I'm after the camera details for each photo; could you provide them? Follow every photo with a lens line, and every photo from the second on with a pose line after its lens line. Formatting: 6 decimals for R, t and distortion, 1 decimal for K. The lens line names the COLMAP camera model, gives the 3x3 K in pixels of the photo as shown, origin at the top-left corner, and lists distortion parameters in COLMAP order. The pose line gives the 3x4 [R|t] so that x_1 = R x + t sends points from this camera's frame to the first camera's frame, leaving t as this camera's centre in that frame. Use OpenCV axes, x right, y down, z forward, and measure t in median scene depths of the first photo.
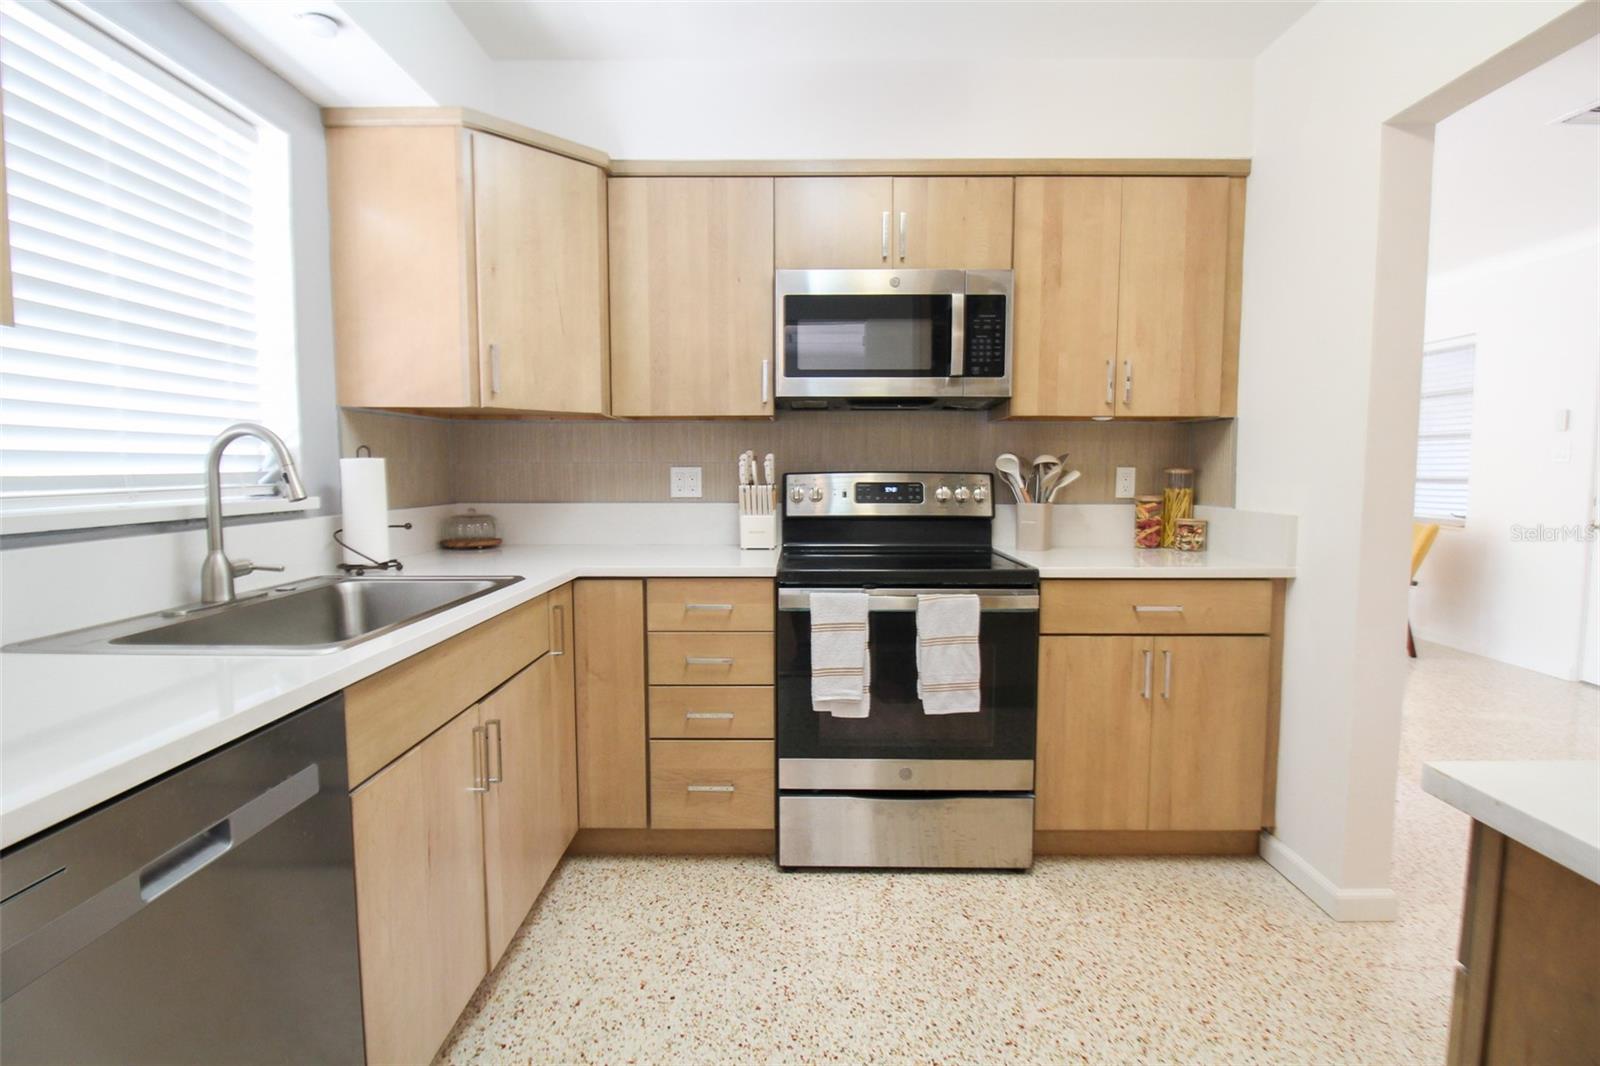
lens RADIAL K [[762.9, 0, 795.2], [0, 762.9, 524.8], [0, 0, 1]] dist [-0.000585, -0.012811]
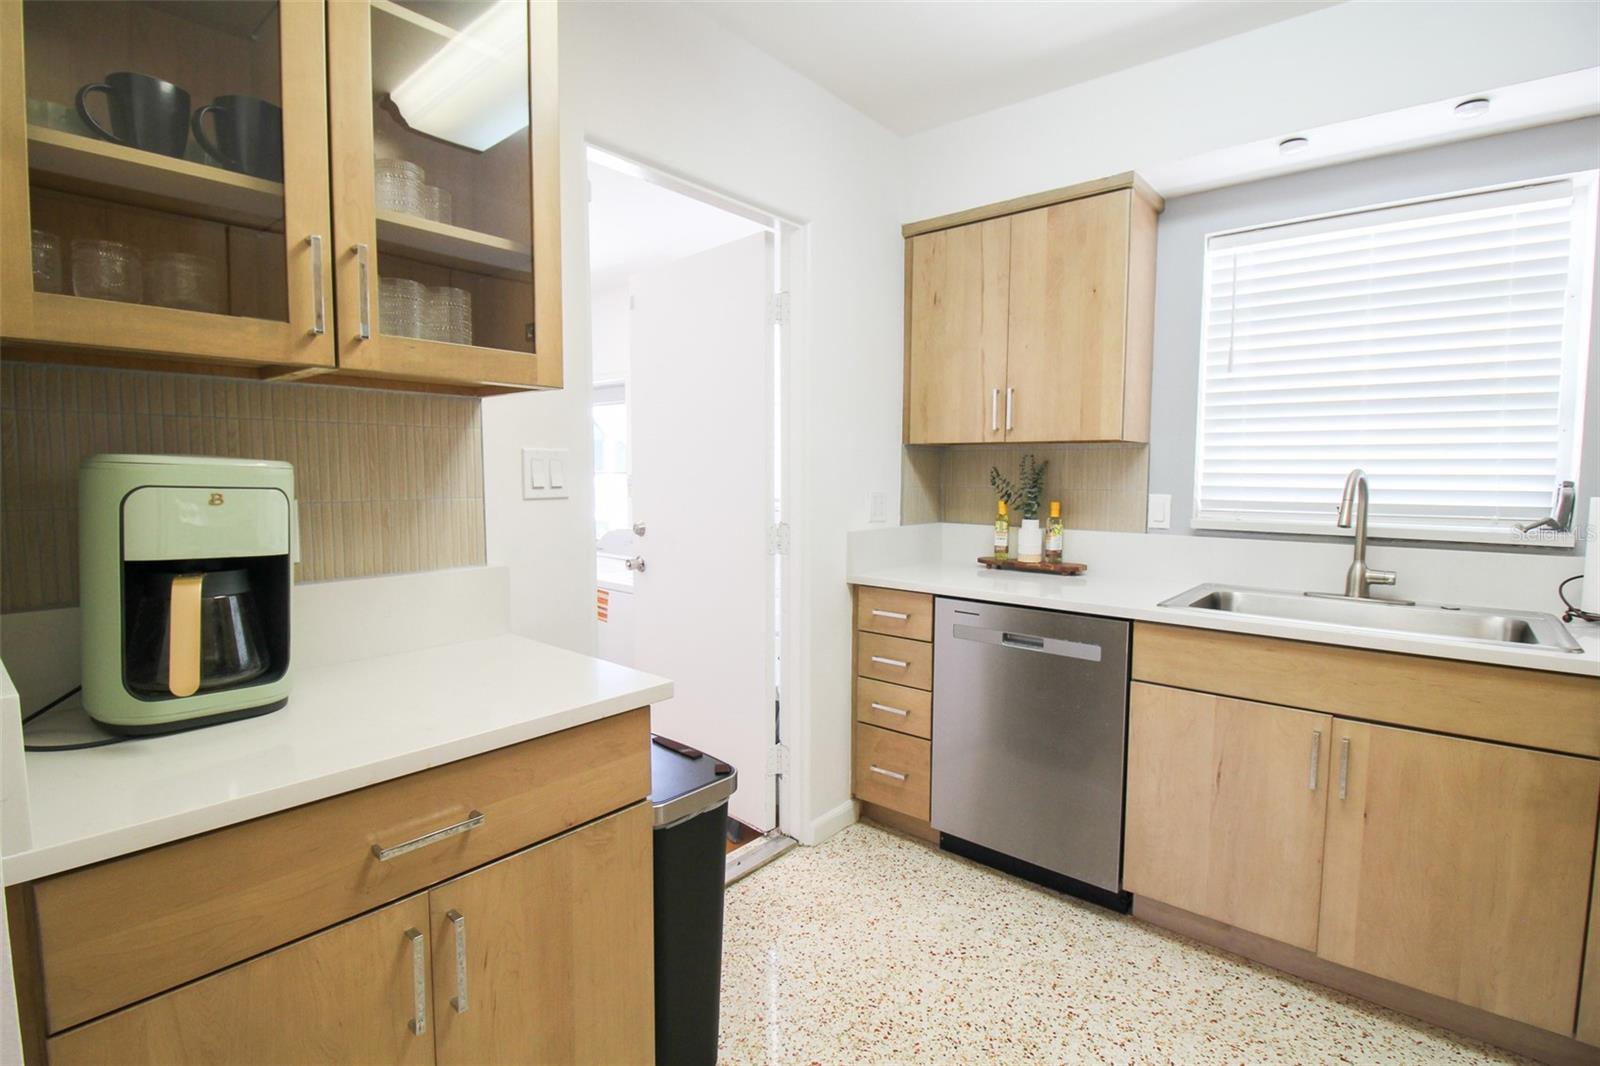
lens RADIAL K [[762.9, 0, 801.4], [0, 762.9, 526.6], [0, 0, 1]] dist [-0.000585, -0.012811]
pose [[-0.632935, 0.054395, -0.772291, 0.705783], [-0.060405, 0.991018, 0.119306, -0.098341], [0.771845, 0.122163, -0.623965, 0.801243]]
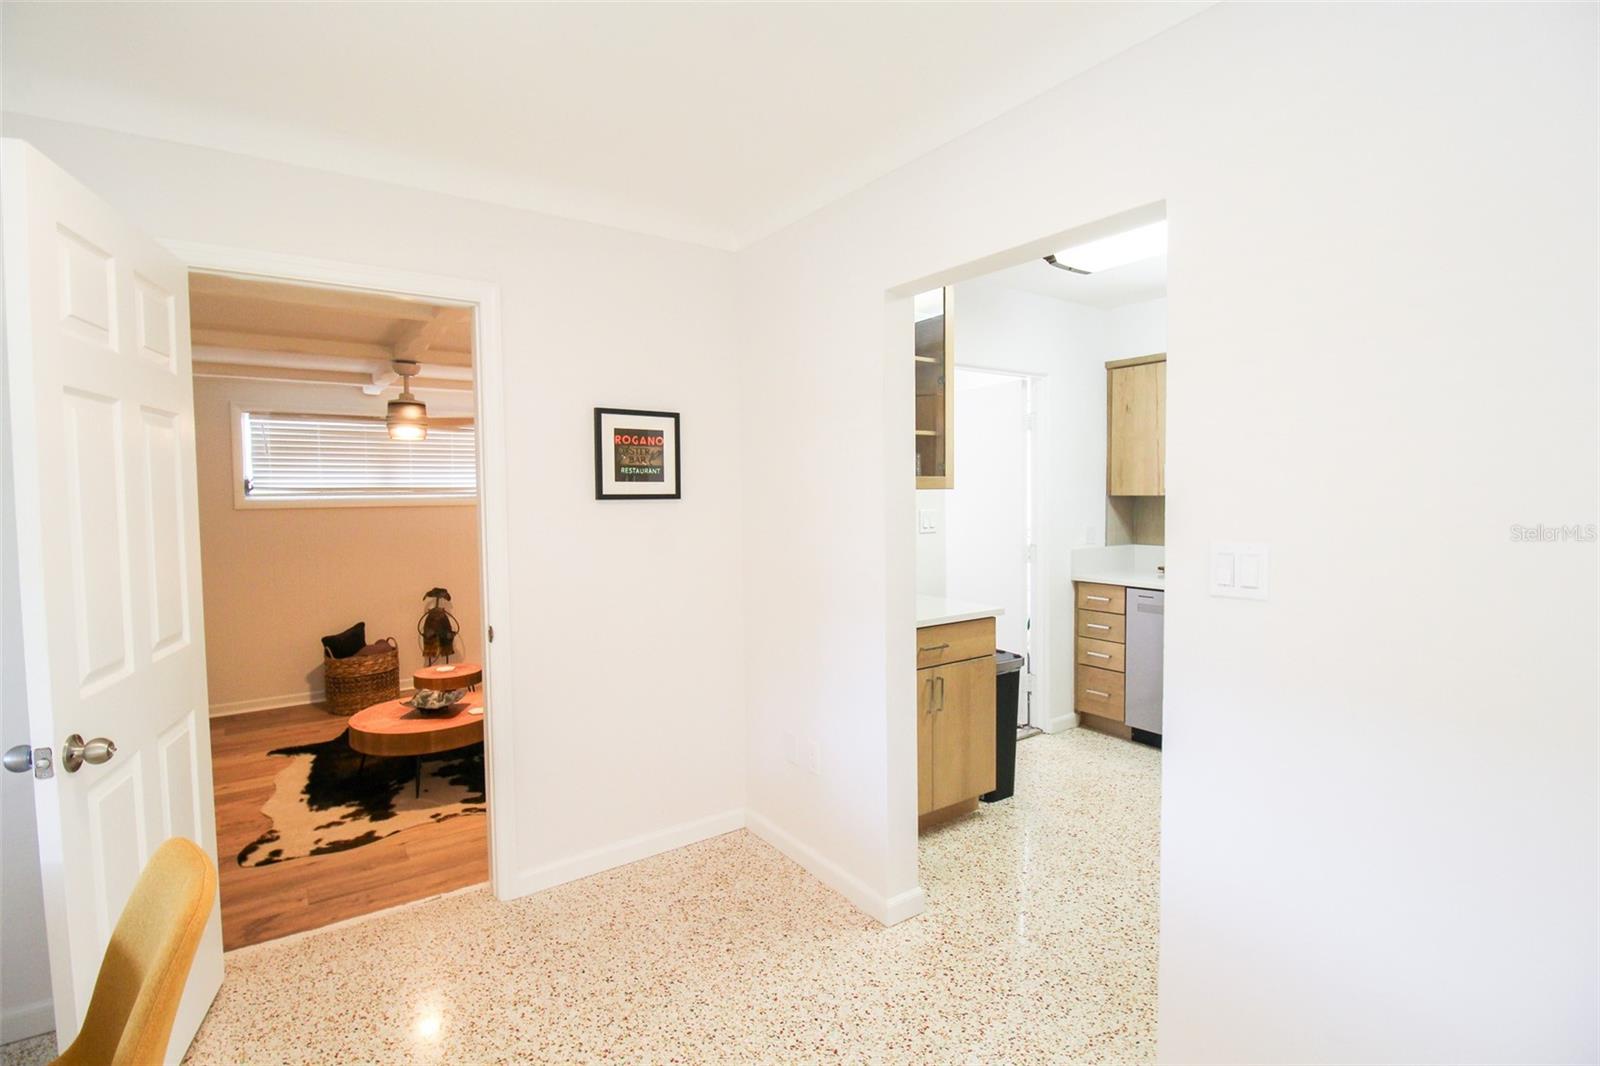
lens RADIAL K [[762.9, 0, 794.1], [0, 762.9, 529.1], [0, 0, 1]] dist [-0.000585, -0.012811]
pose [[-0.815229, 0.037319, -0.577935, 1.518202], [-0.029785, 0.993899, 0.106194, -0.200734], [0.578372, 0.103786, -0.809144, 1.326768]]
